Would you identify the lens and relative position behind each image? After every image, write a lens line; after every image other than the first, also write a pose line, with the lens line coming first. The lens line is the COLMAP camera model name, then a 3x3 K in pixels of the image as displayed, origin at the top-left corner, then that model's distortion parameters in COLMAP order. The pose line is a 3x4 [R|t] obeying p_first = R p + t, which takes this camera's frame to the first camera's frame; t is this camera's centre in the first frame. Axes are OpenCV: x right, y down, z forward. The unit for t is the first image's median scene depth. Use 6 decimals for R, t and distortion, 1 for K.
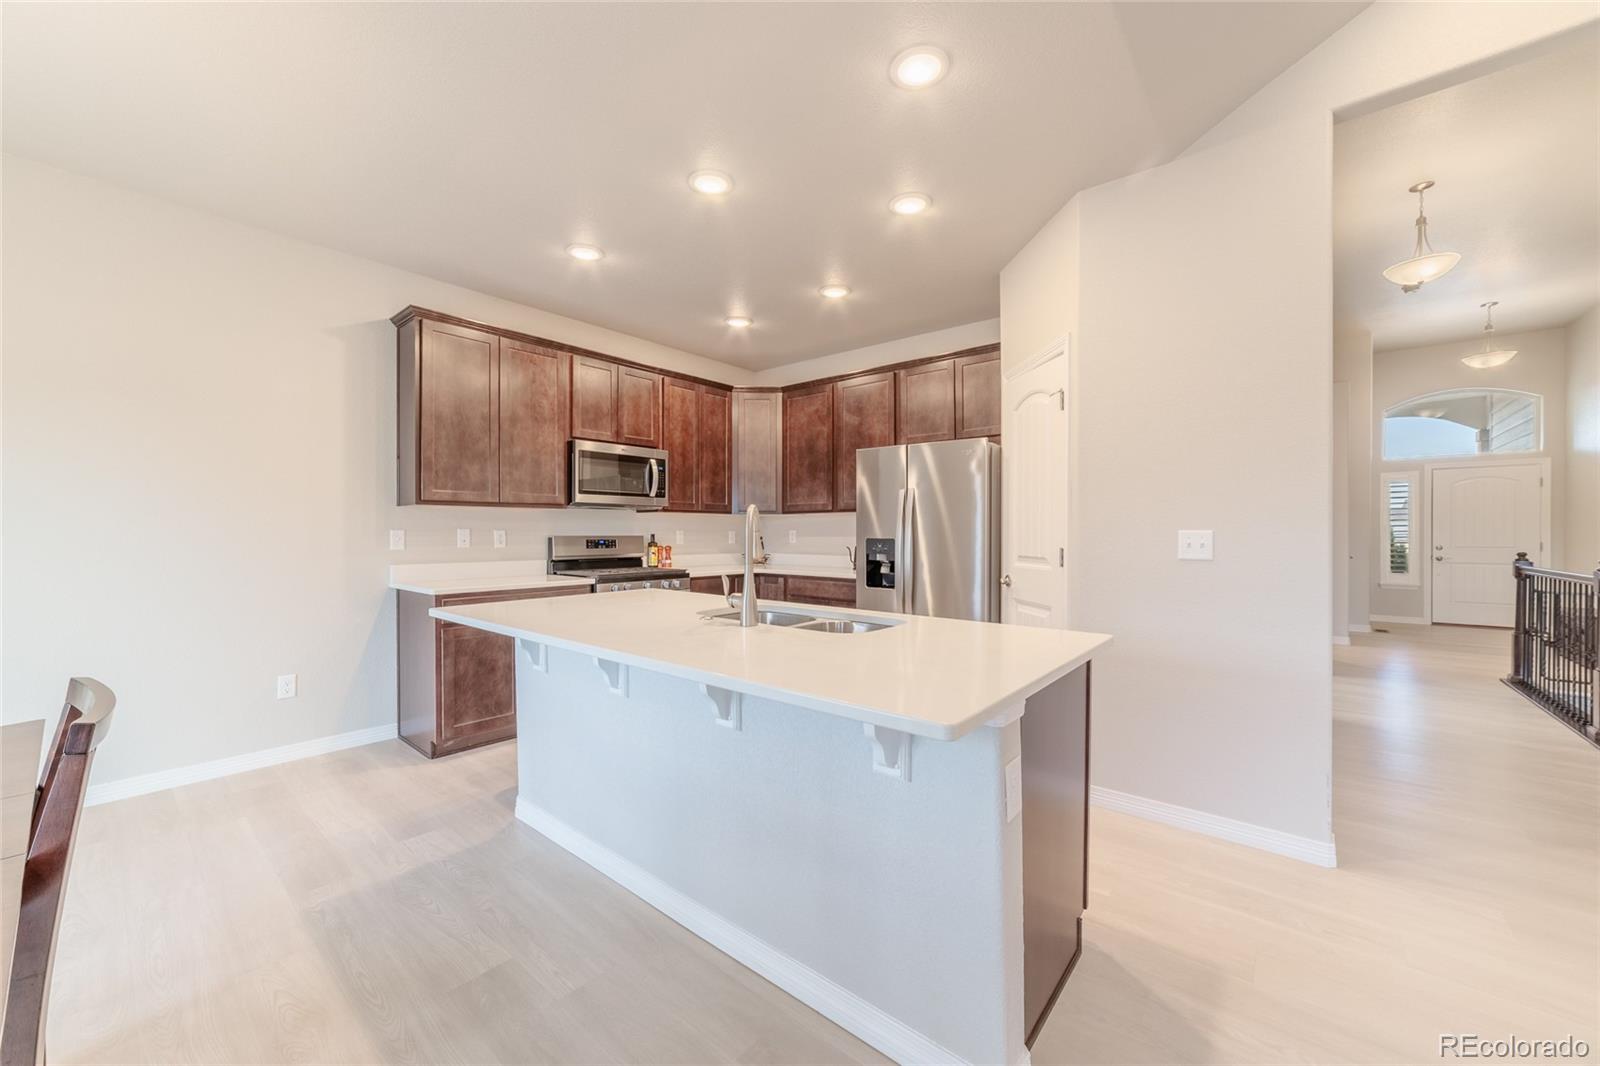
lens RADIAL K [[606.4, 0, 796.5], [0, 606.4, 535.1], [0, 0, 1]] dist [-0.023399, 0.010108]
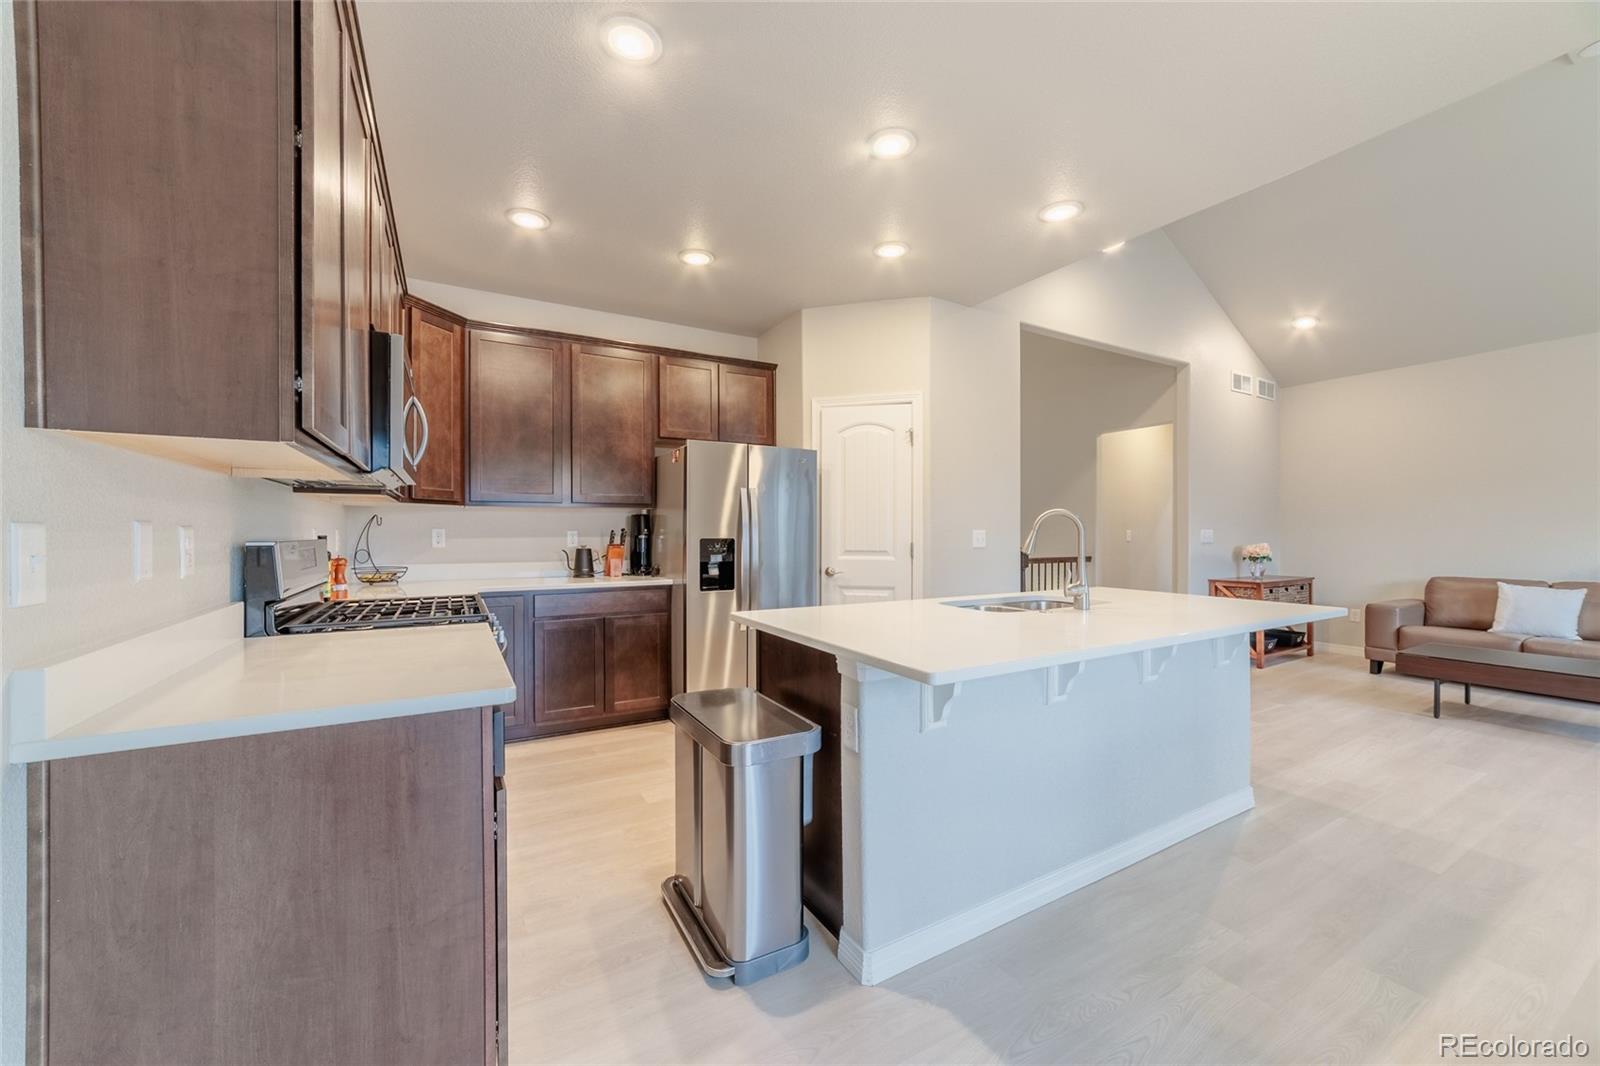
lens RADIAL K [[606.4, 0, 796.5], [0, 606.4, 535.1], [0, 0, 1]] dist [-0.023399, 0.010108]
pose [[0.352103, -0.007474, 0.935931, -0.608405], [0.004071, 0.999971, 0.006454, -0.004587], [-0.935952, 0.001538, 0.352123, 0.477115]]
